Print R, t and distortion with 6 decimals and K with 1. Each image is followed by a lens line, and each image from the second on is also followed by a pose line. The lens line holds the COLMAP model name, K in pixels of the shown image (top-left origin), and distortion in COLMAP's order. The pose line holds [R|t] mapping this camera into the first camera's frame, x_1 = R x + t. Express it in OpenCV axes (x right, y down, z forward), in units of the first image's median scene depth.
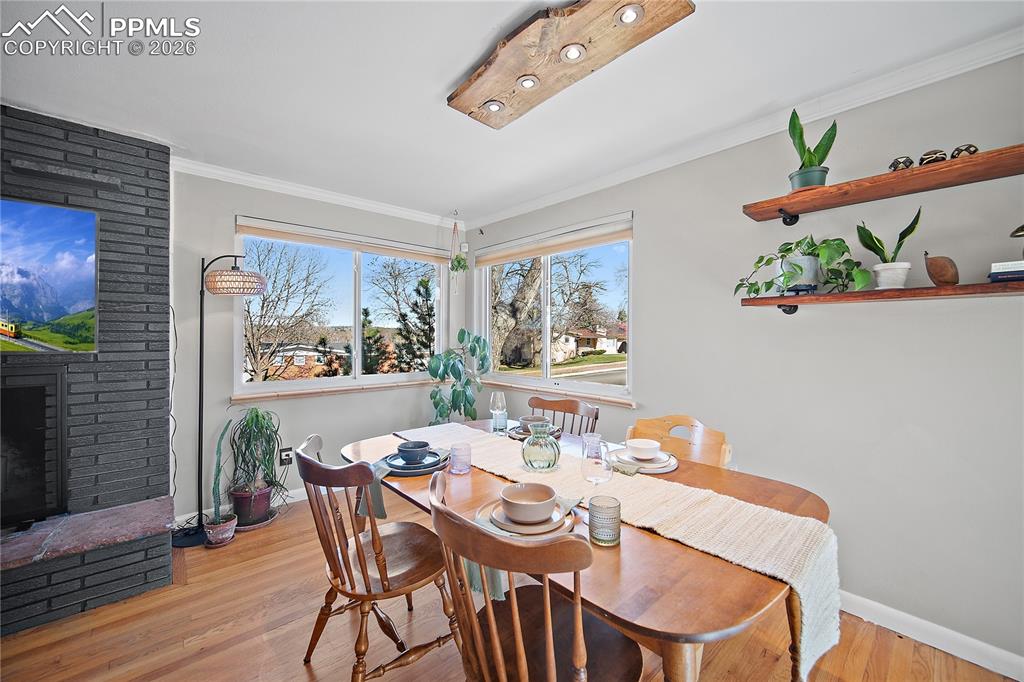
lens RADIAL K [[406.7, 0, 512.0], [0, 406.7, 341.0], [0, 0, 1]] dist [0.003412, 0.000627]
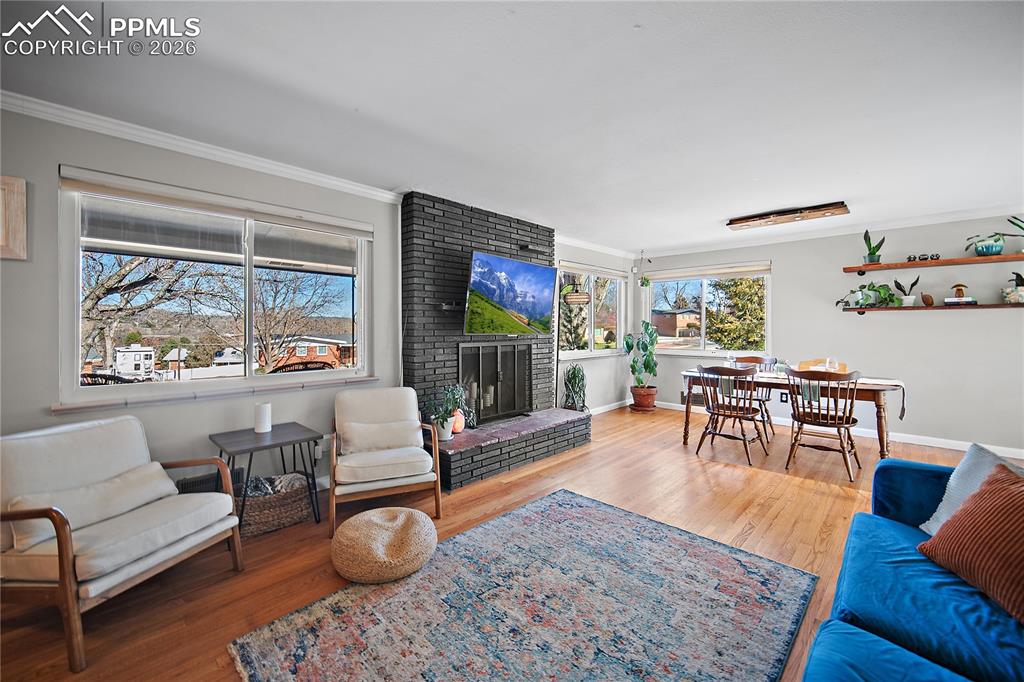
lens RADIAL K [[405.0, 0, 520.1], [0, 405.0, 330.9], [0, 0, 1]] dist [-0.000688, 0.000058]
pose [[0.997144, -0.005647, 0.075315, -1.380340], [0.005717, 0.999983, -0.000722, 0.013357], [-0.075309, 0.001151, 0.997160, -1.101501]]
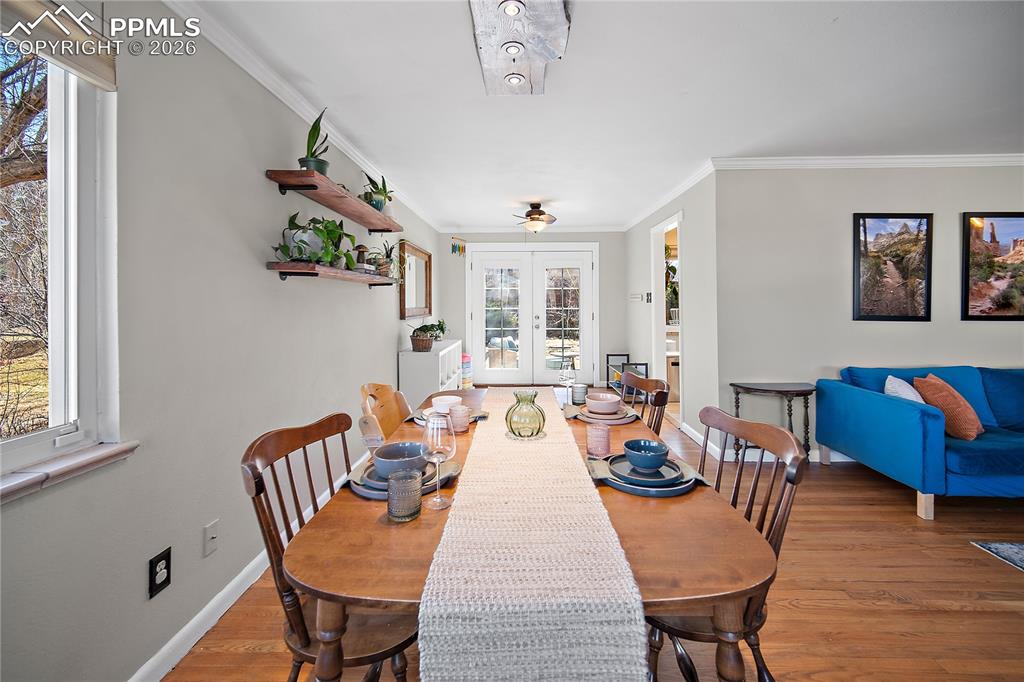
lens RADIAL K [[421.8, 0, 525.5], [0, 421.8, 296.6], [0, 0, 1]] dist [0.000518, 0.000983]
pose [[-0.738248, 0.009121, 0.674467, -0.475324], [0.008869, 0.999953, -0.003816, -0.013641], [-0.674471, 0.003164, -0.738295, 1.388465]]
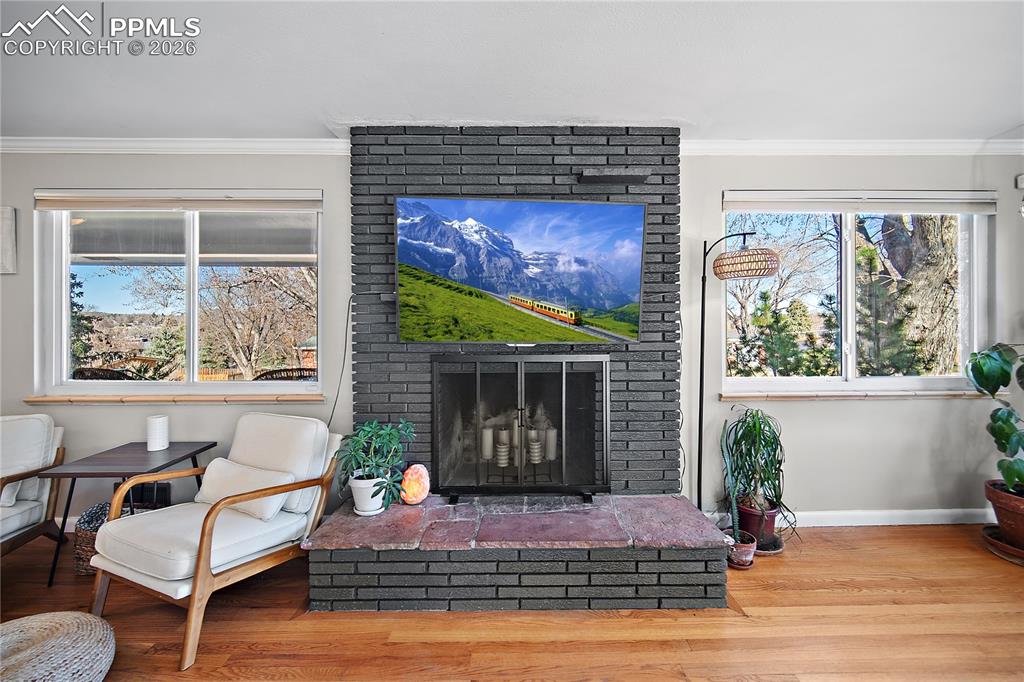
lens RADIAL K [[373.8, 0, 518.3], [0, 373.8, 343.3], [0, 0, 1]] dist [0.001735, 0.000493]
pose [[0.759495, -0.004586, -0.650497, -0.668388], [-0.001405, 0.999961, -0.008689, 0.043863], [0.650511, 0.007513, 0.759459, 0.110035]]
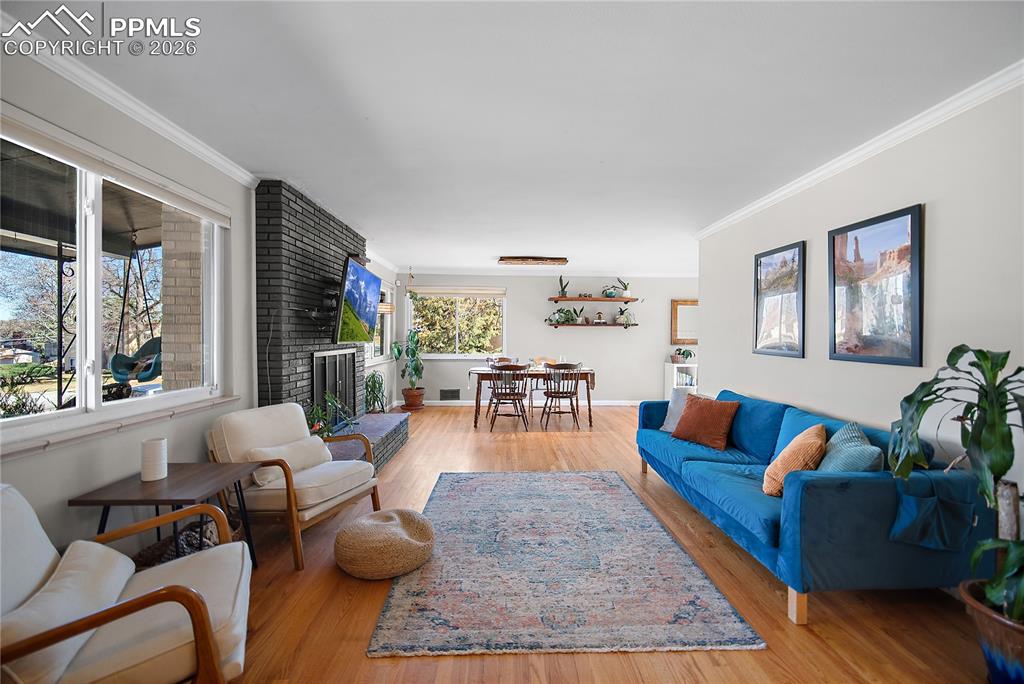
lens RADIAL K [[406.7, 0, 512.0], [0, 406.7, 342.0], [0, 0, 1]] dist [0.003412, 0.000627]
pose [[0.644042, -0.014070, 0.764860, -2.287233], [0.006816, 0.999897, 0.012654, 0.005794], [-0.764959, -0.002936, 0.644072, -0.994336]]
